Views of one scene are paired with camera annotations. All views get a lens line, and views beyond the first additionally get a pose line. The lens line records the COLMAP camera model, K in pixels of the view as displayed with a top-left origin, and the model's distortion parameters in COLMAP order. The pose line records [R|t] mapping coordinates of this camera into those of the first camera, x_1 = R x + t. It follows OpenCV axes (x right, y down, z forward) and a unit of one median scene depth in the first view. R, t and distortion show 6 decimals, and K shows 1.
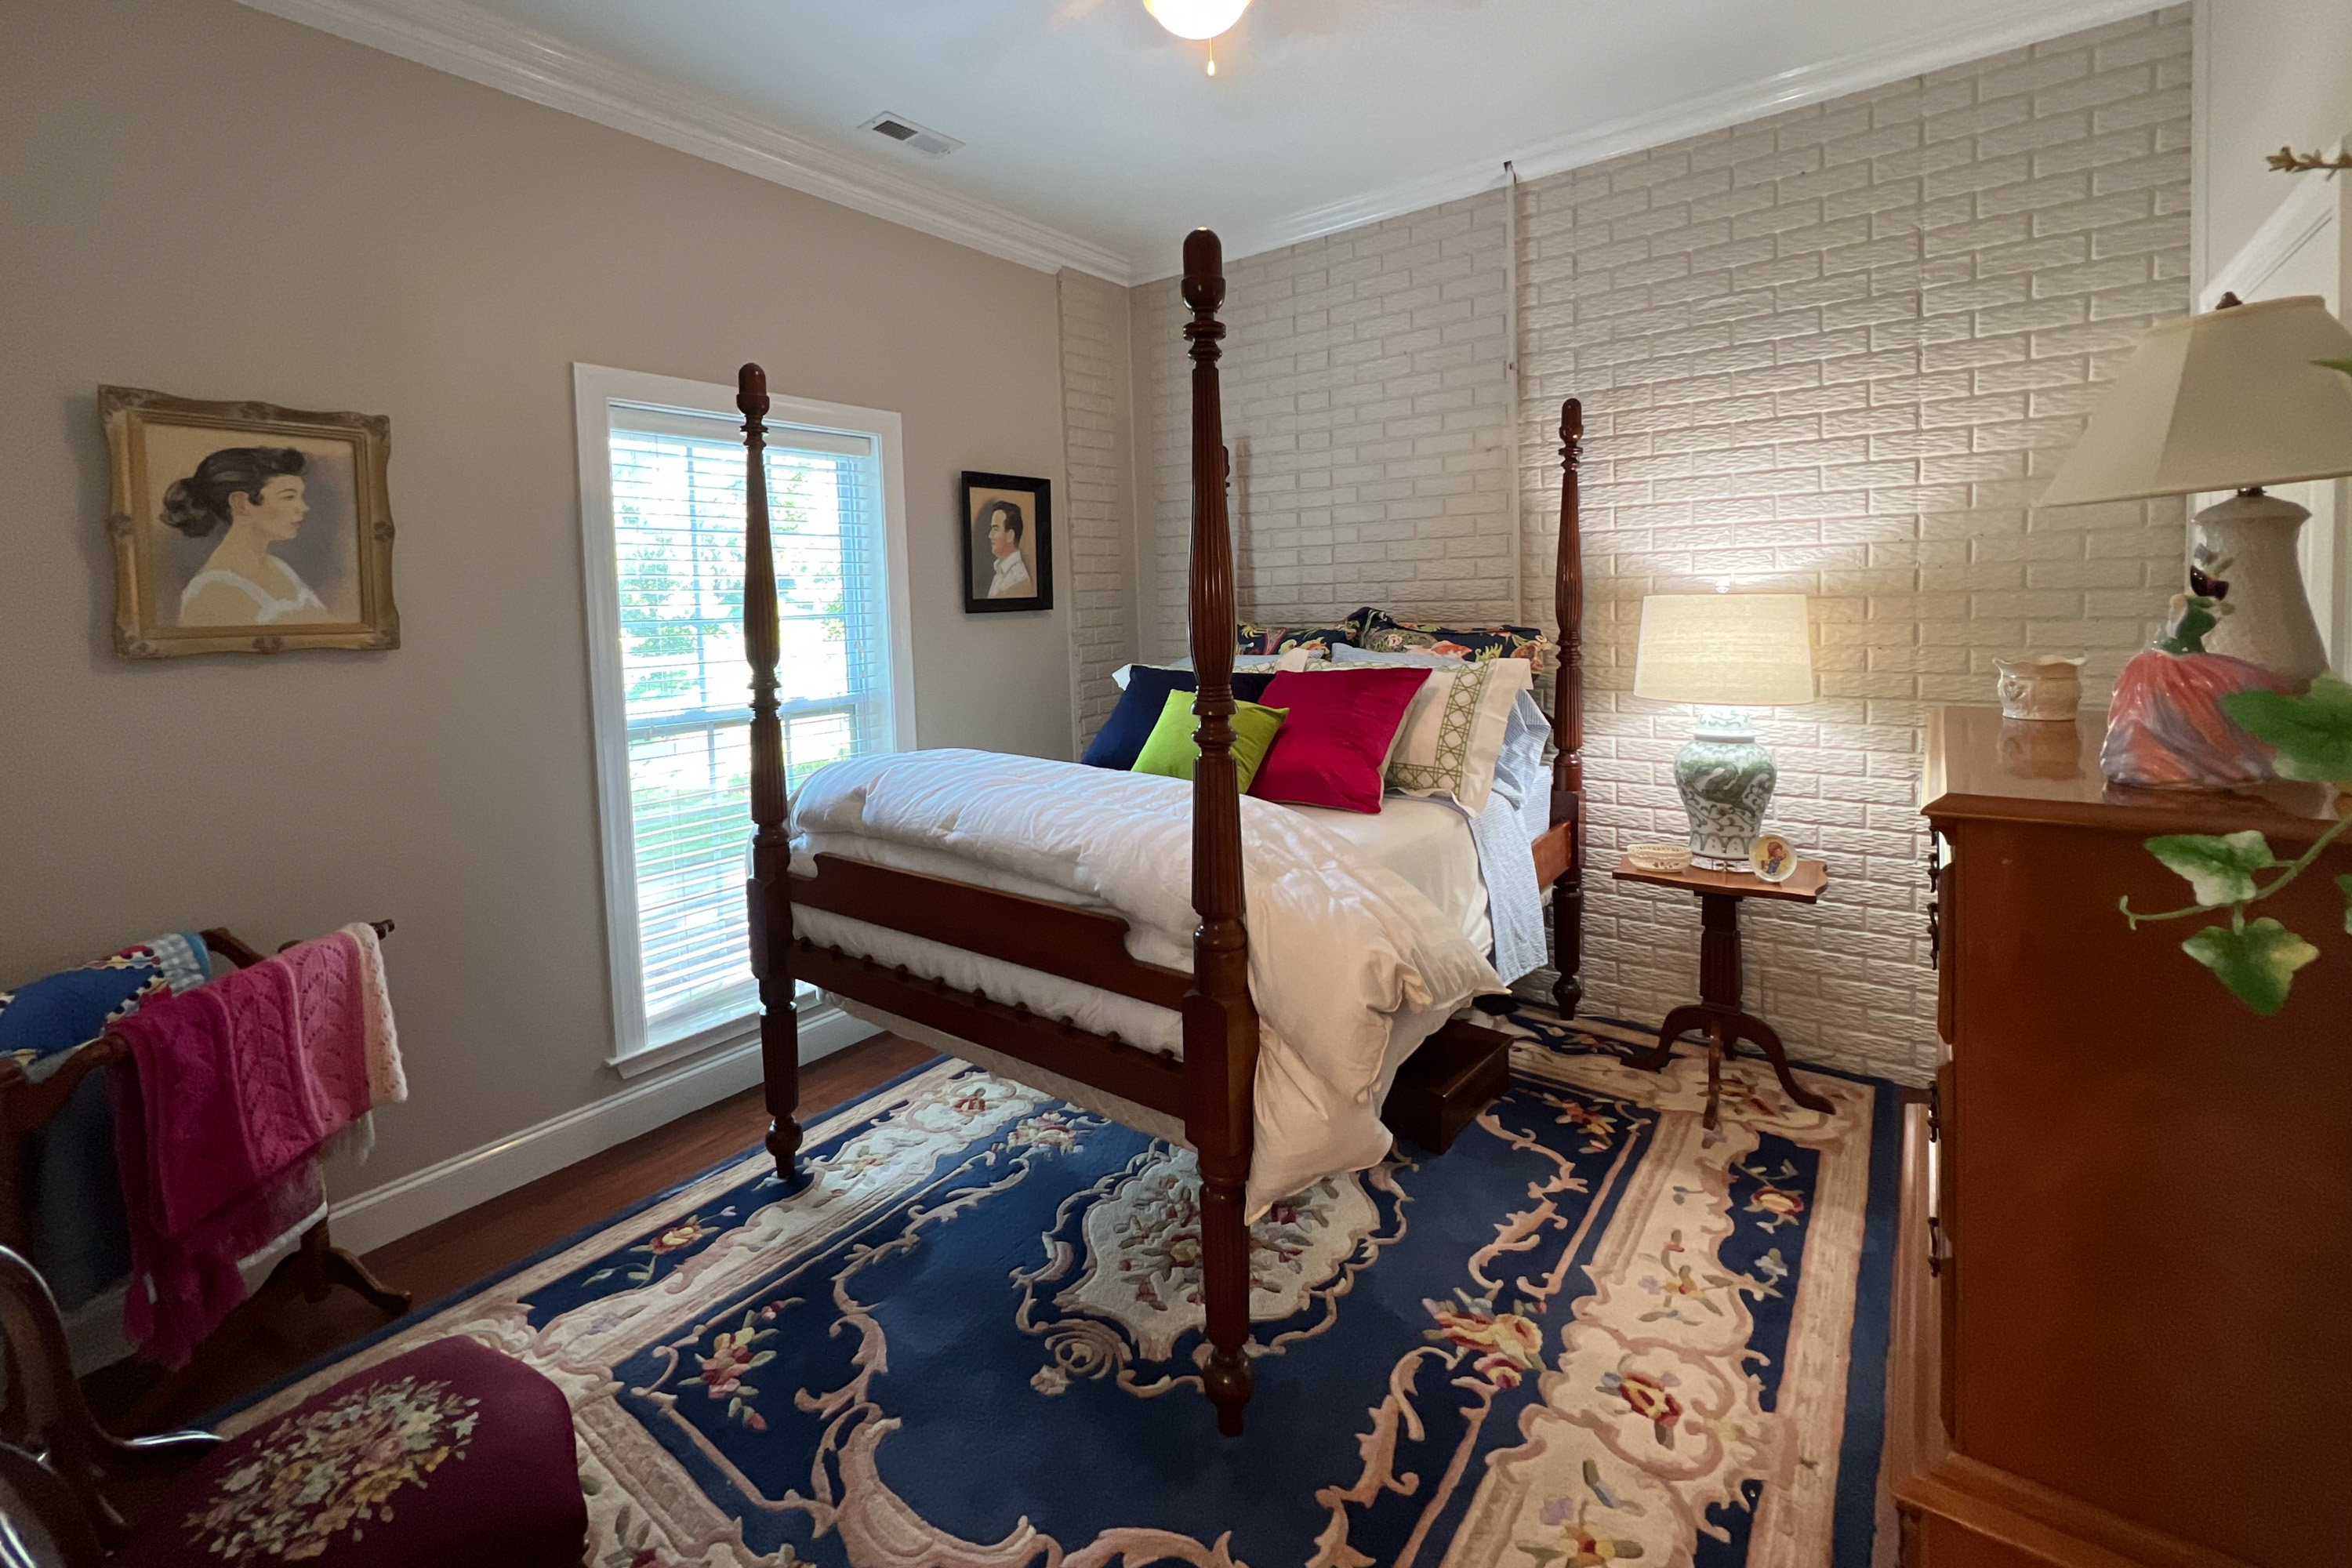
lens RADIAL K [[1001.7, 0, 1171.1], [0, 1001.7, 652.3], [0, 0, 1]] dist [-0.002349, 0.000672]
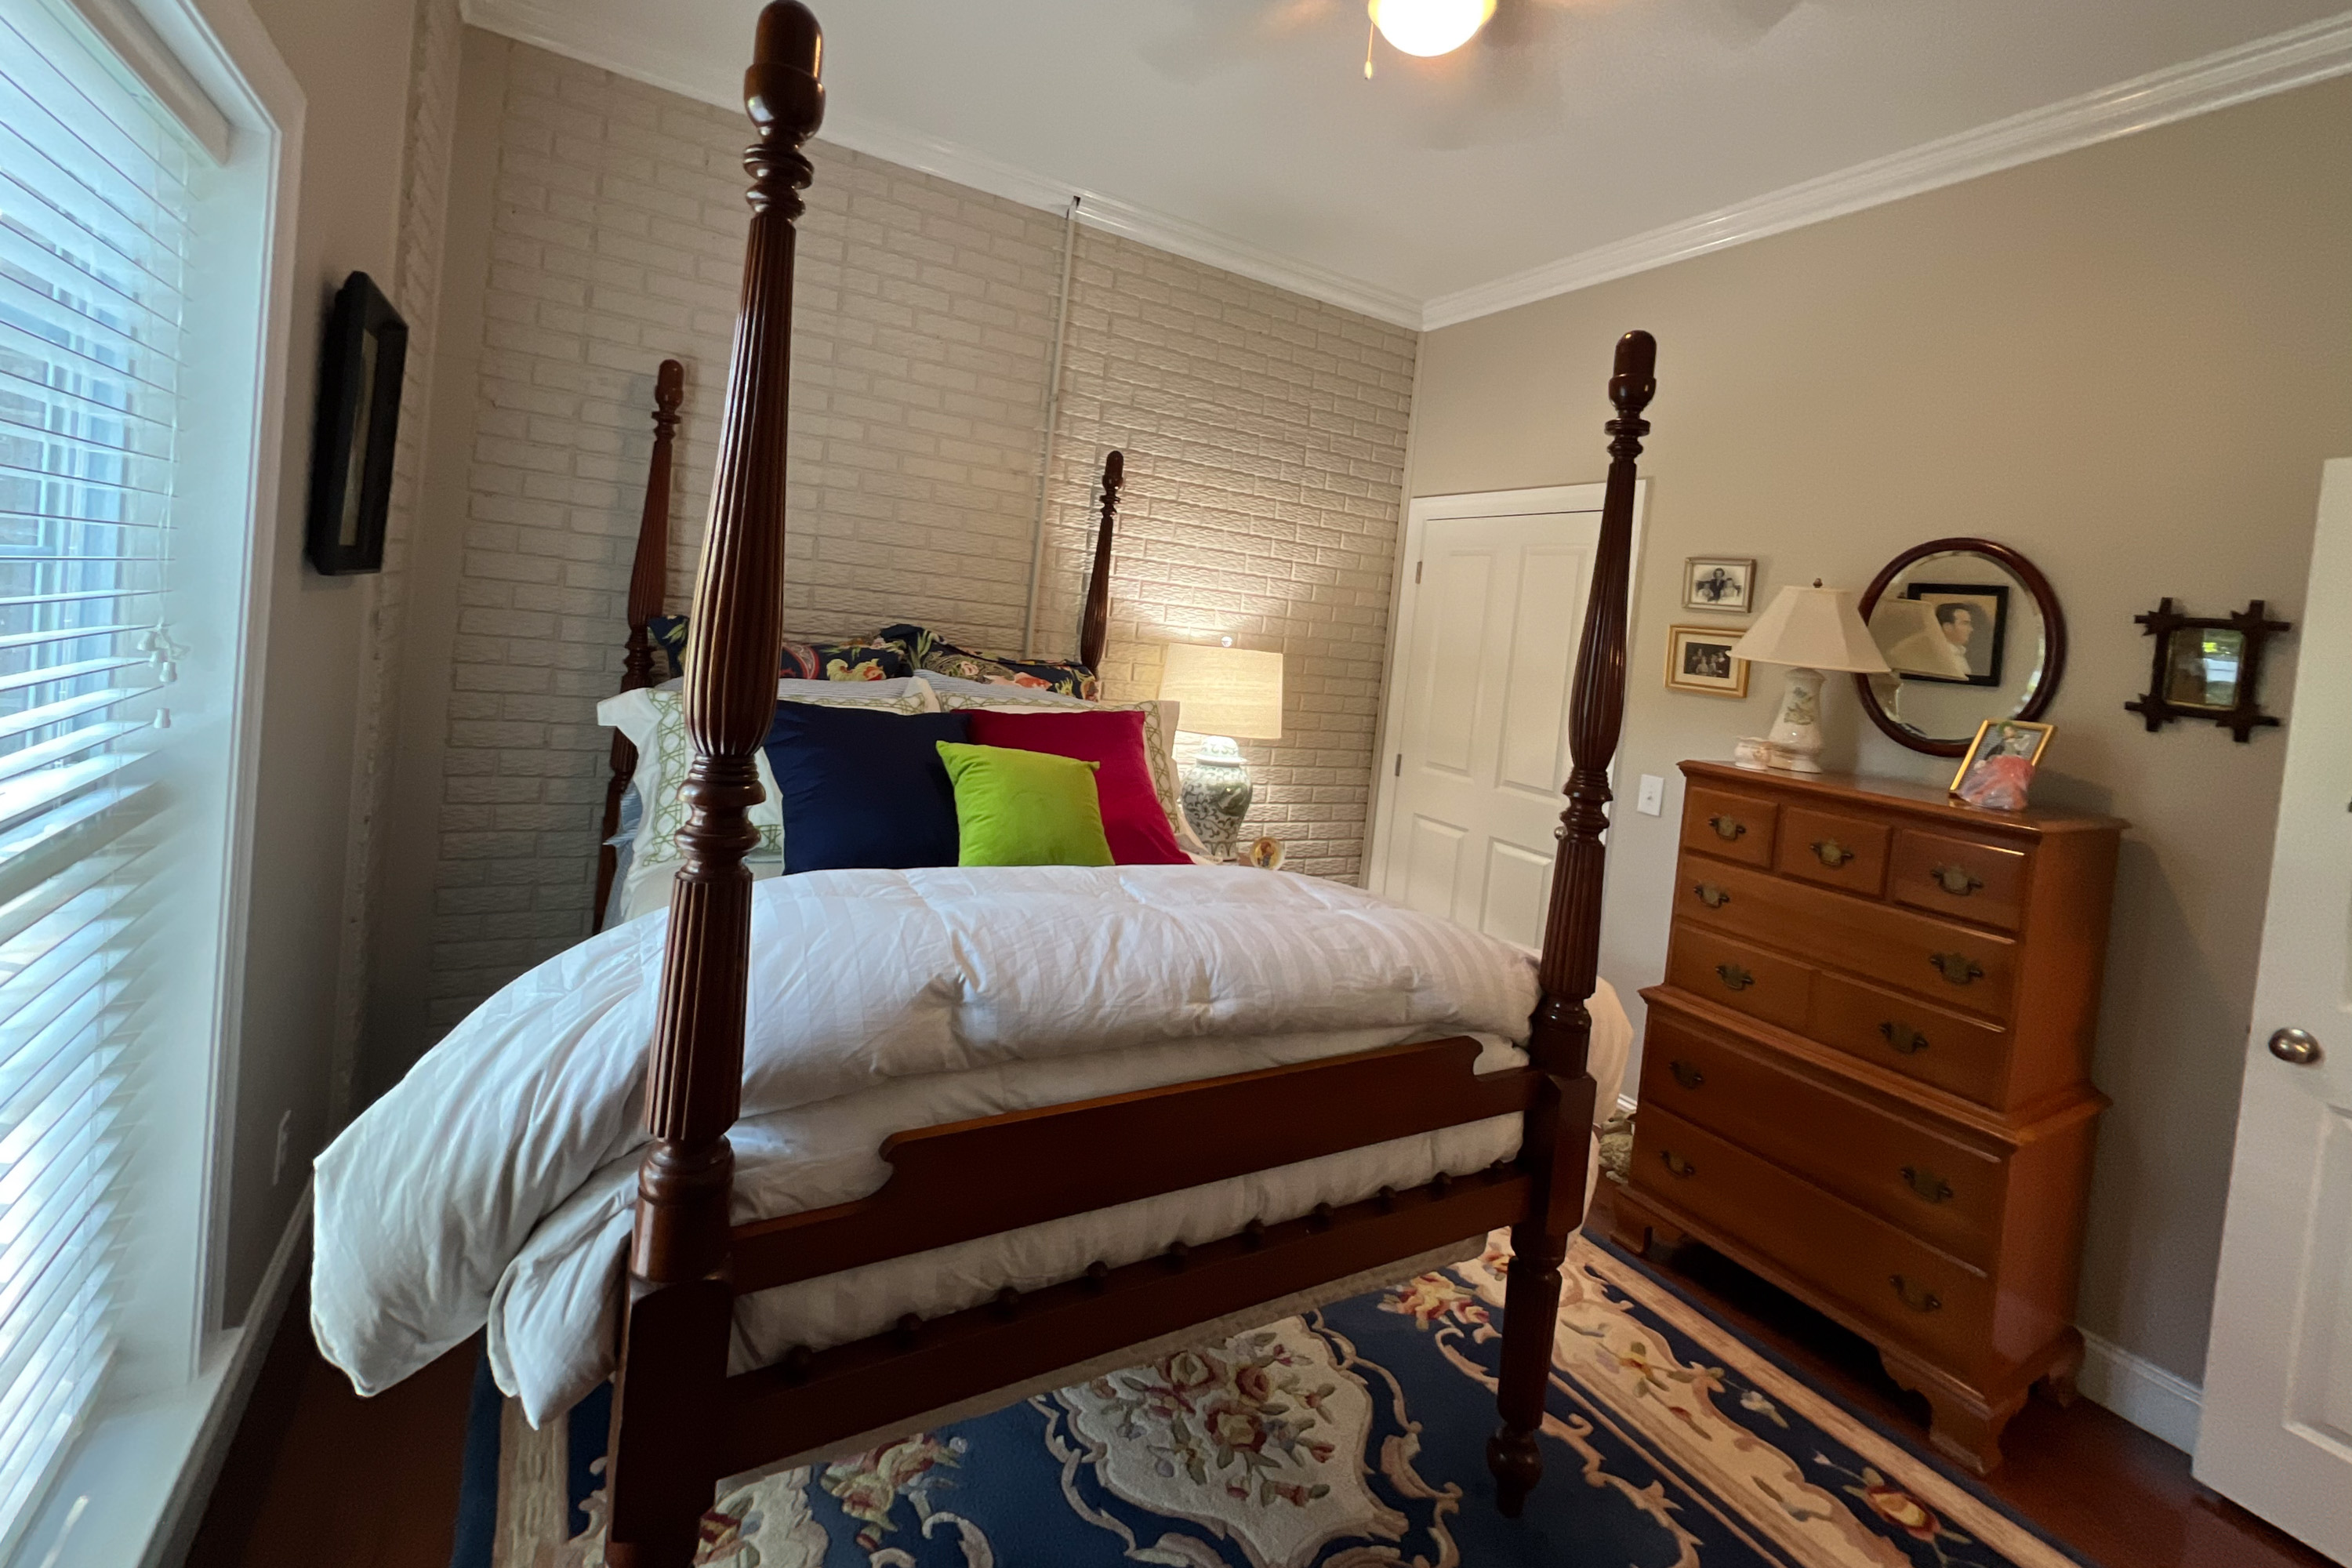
lens RADIAL K [[997.5, 0, 1165.2], [0, 997.5, 657.2], [0, 0, 1]] dist [-0.002488, -0.000057]
pose [[0.378621, 0.038402, 0.924755, -0.752042], [-0.059009, 0.998108, -0.017289, -0.024524], [-0.923669, -0.048023, 0.380170, 0.724248]]
